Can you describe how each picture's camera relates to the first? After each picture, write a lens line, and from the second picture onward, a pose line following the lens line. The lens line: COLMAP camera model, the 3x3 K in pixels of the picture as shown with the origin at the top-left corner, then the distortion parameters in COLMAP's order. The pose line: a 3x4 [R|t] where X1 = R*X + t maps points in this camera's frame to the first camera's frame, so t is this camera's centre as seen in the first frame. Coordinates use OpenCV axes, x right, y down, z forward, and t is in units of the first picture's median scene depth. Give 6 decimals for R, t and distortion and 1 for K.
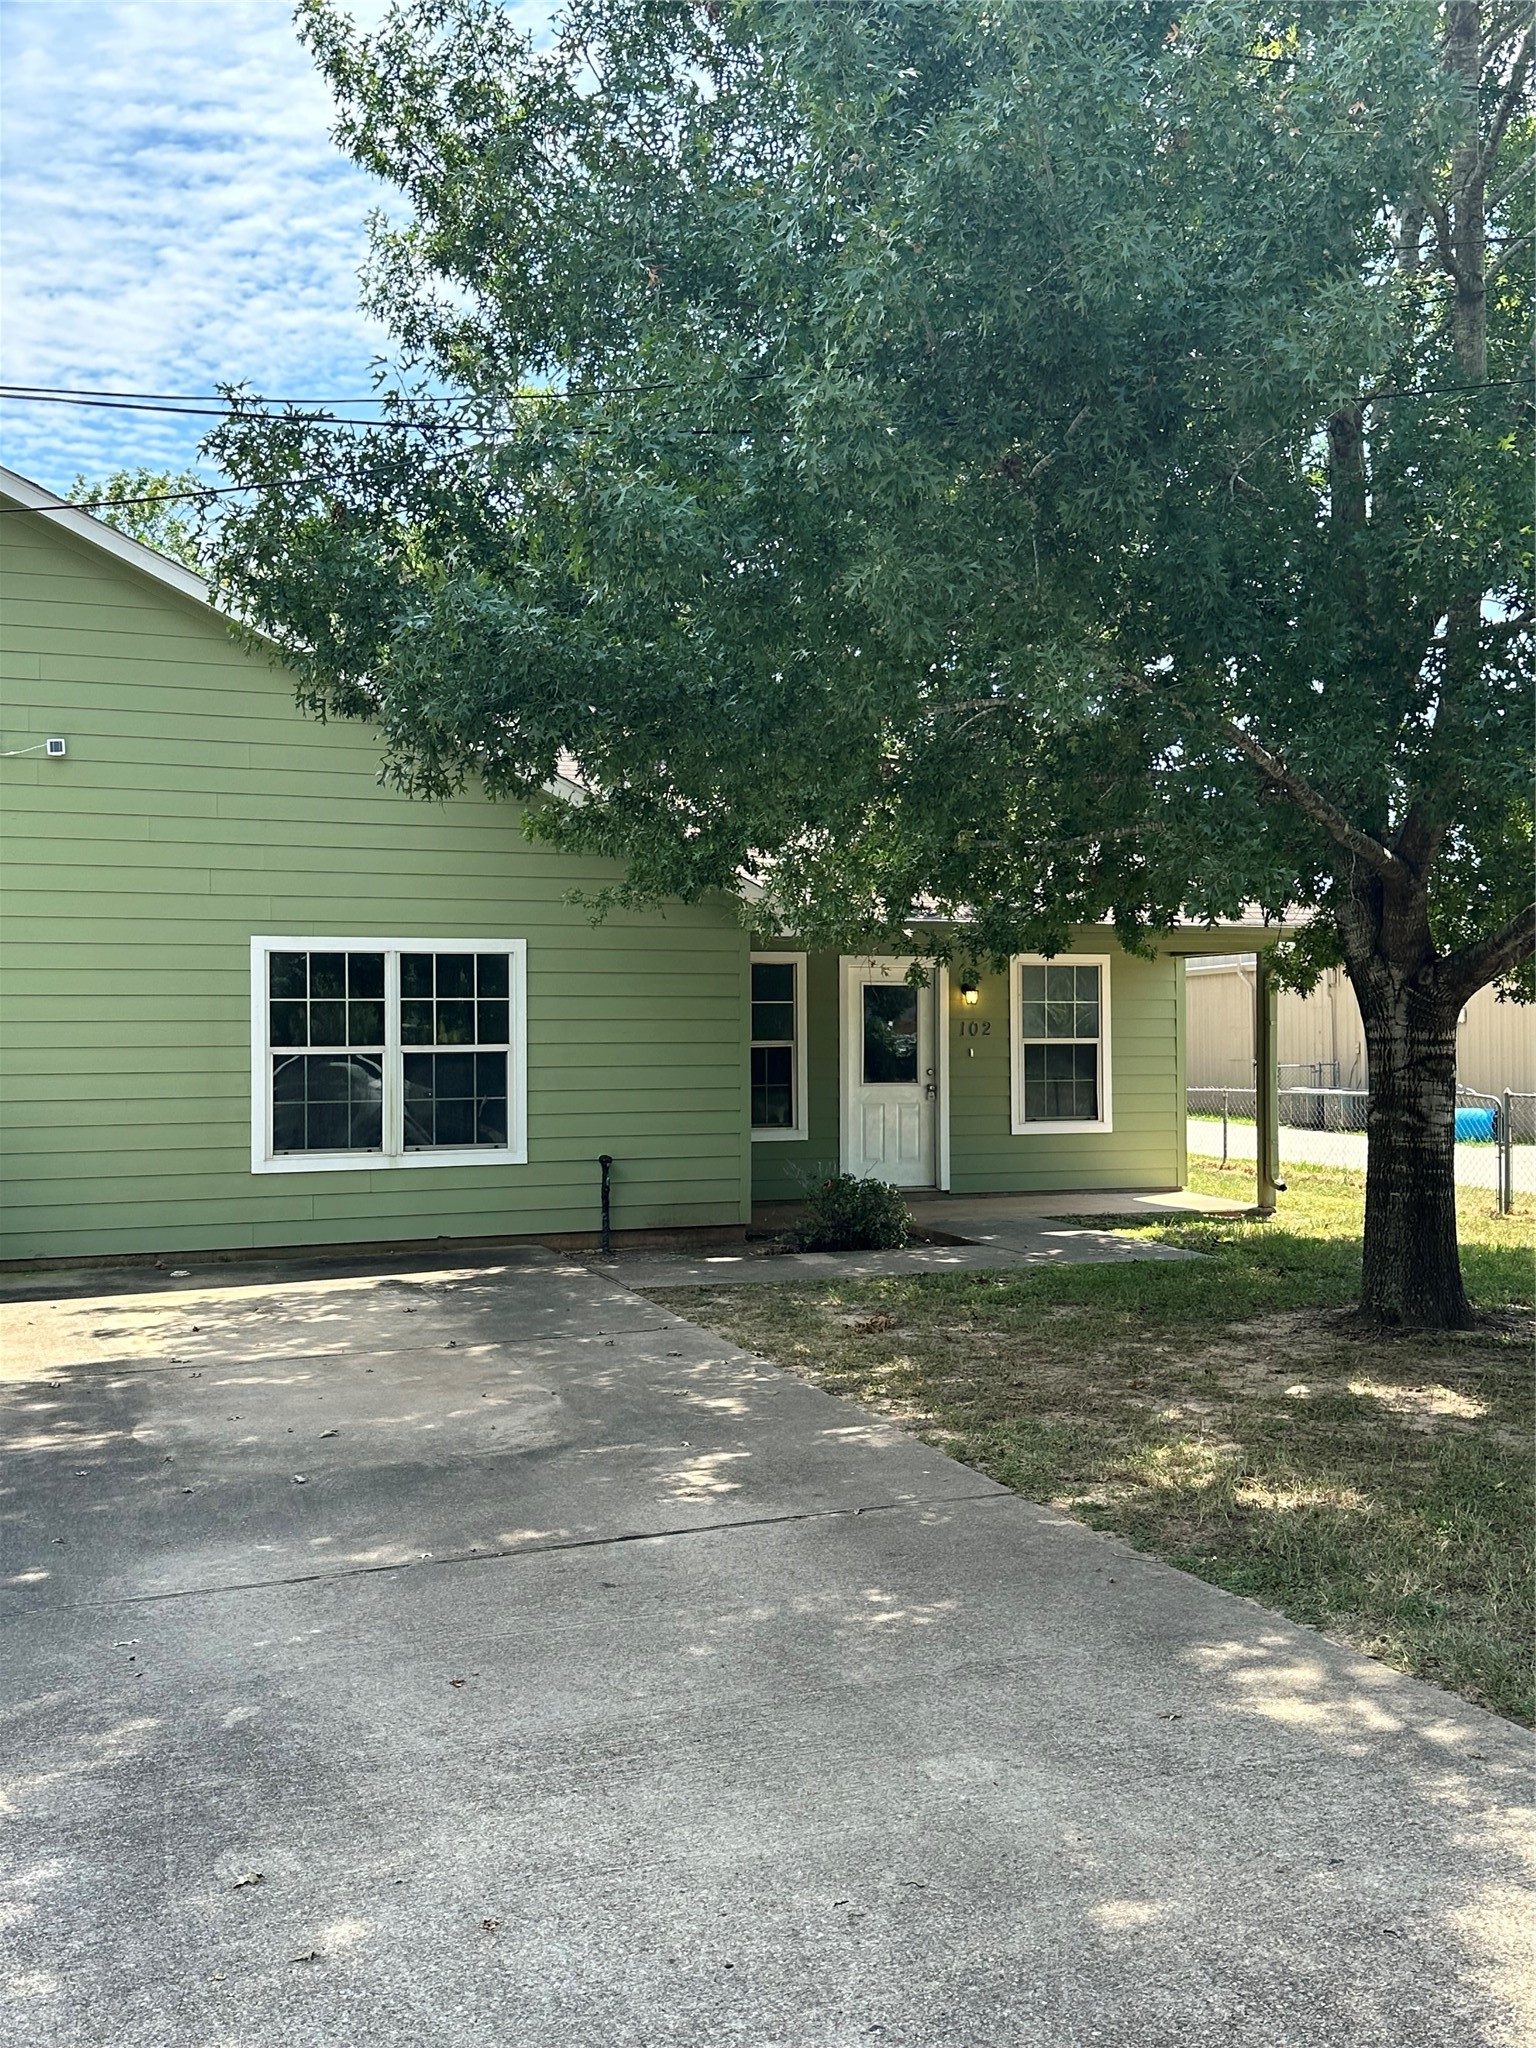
lens RADIAL K [[1991.0, 0, 768.0], [0, 1991.0, 1024.0], [0, 0, 1]] dist [0.218397, -0.467327]
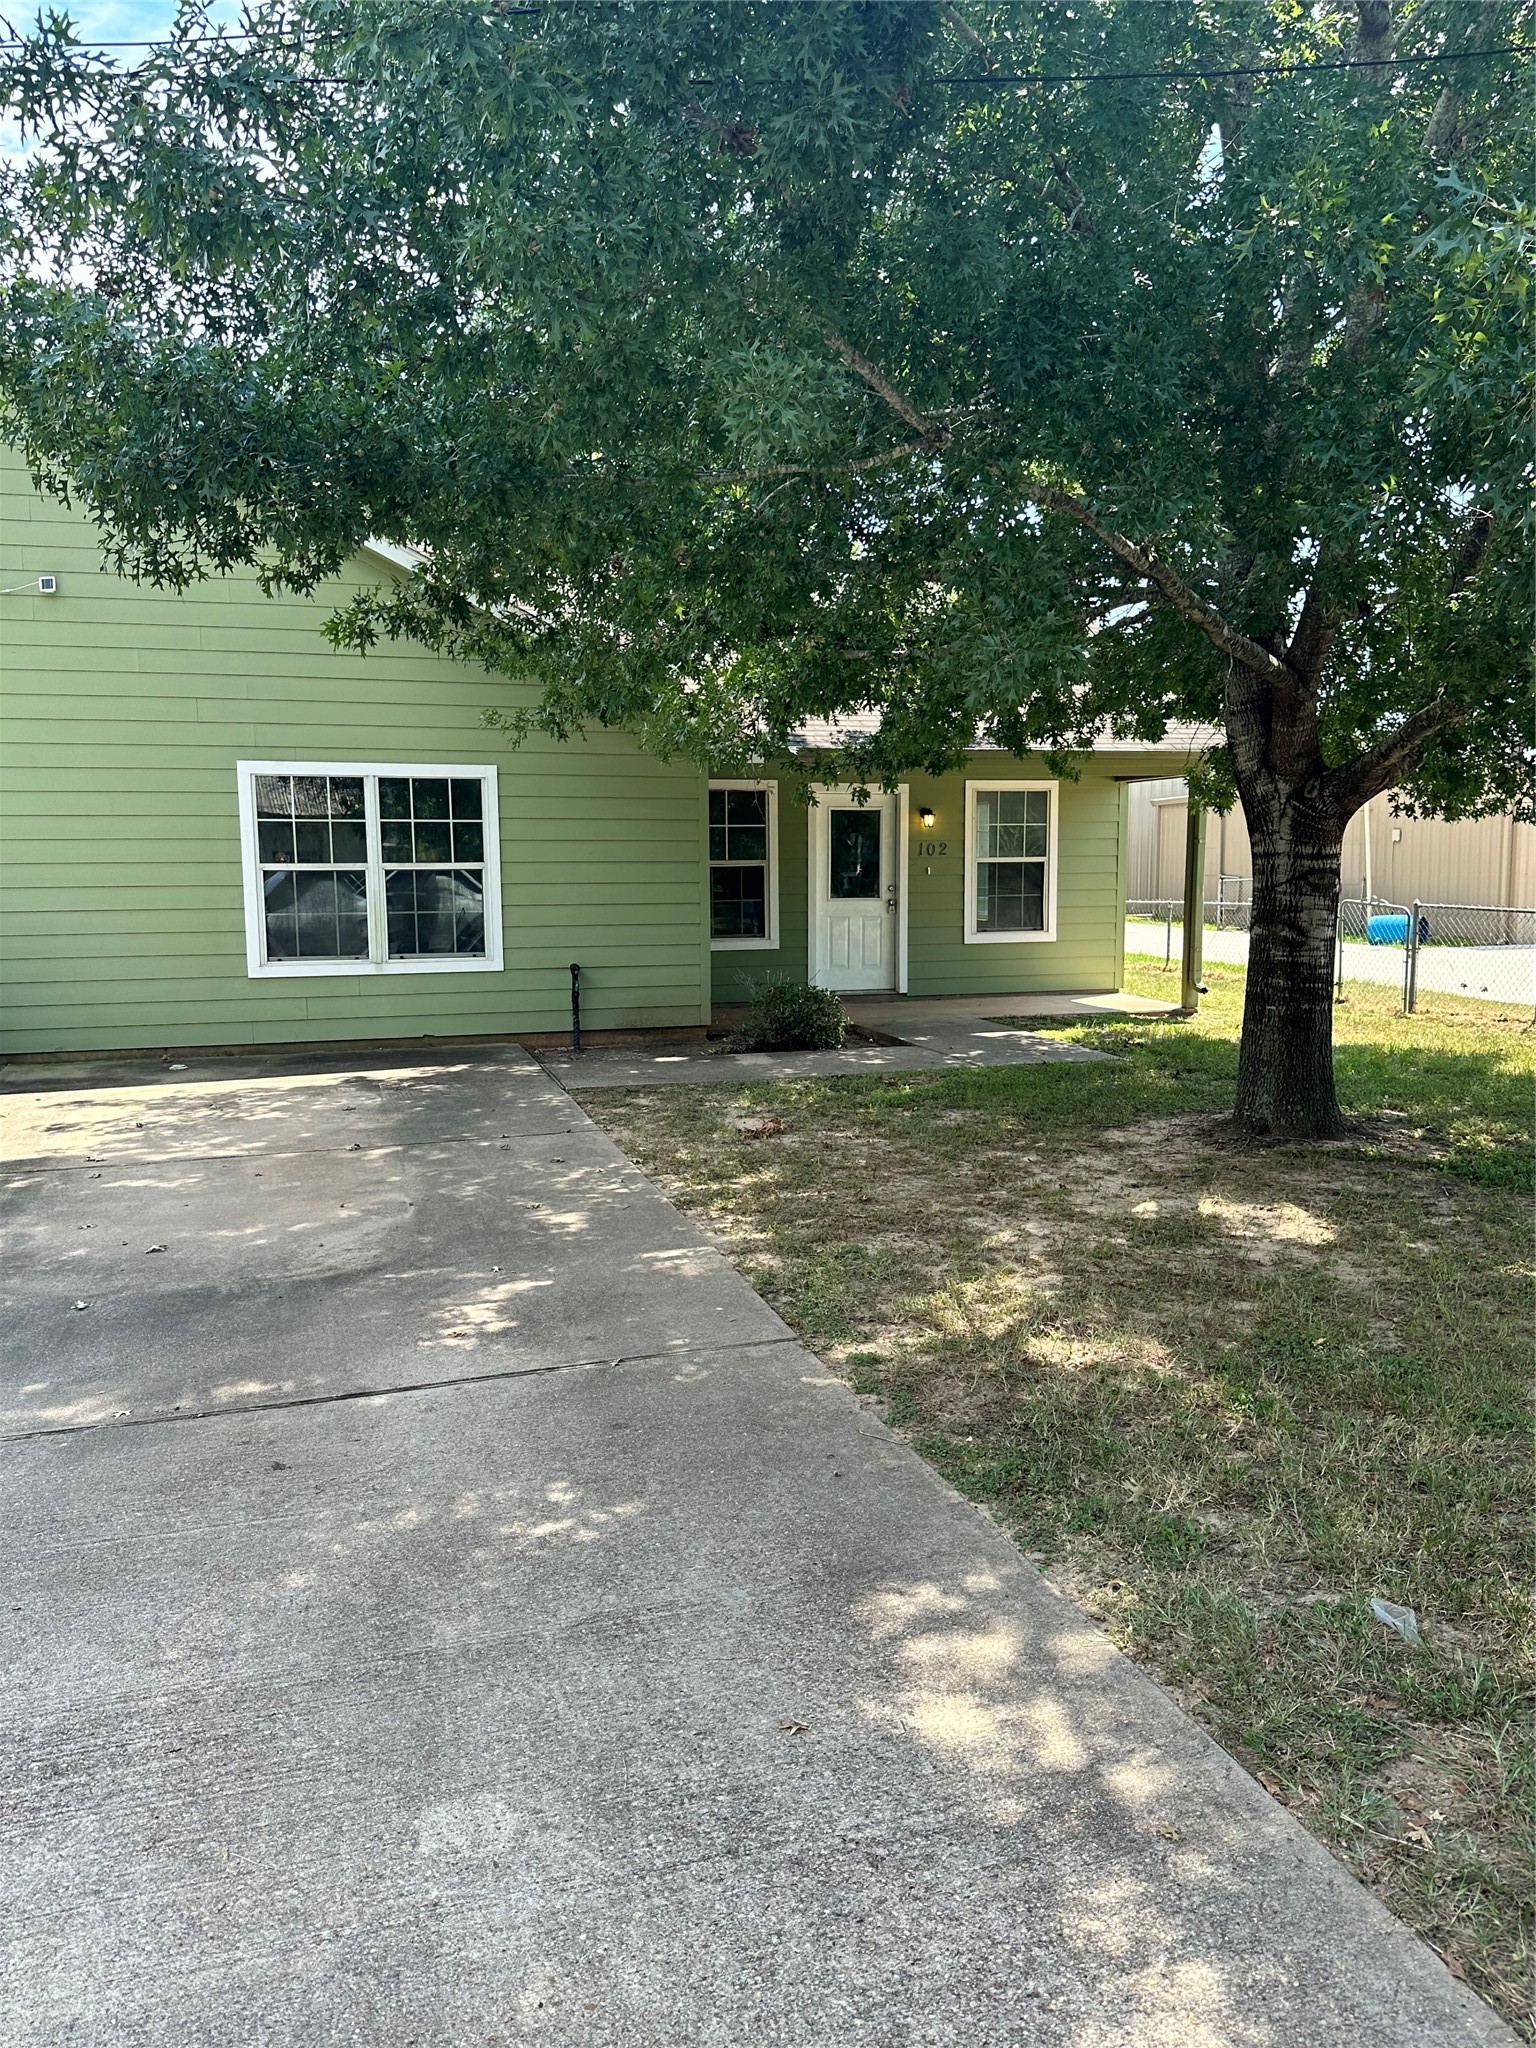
lens RADIAL K [[1513.4, 0, 769.4], [0, 1513.4, 1030.6], [0, 0, 1]] dist [0.169389, -0.311653]
pose [[0.997721, 0.006095, -0.067192, 0.101351], [0.001916, 0.992950, 0.118515, 0.003493], [0.067440, -0.118373, 0.990676, 0.201188]]
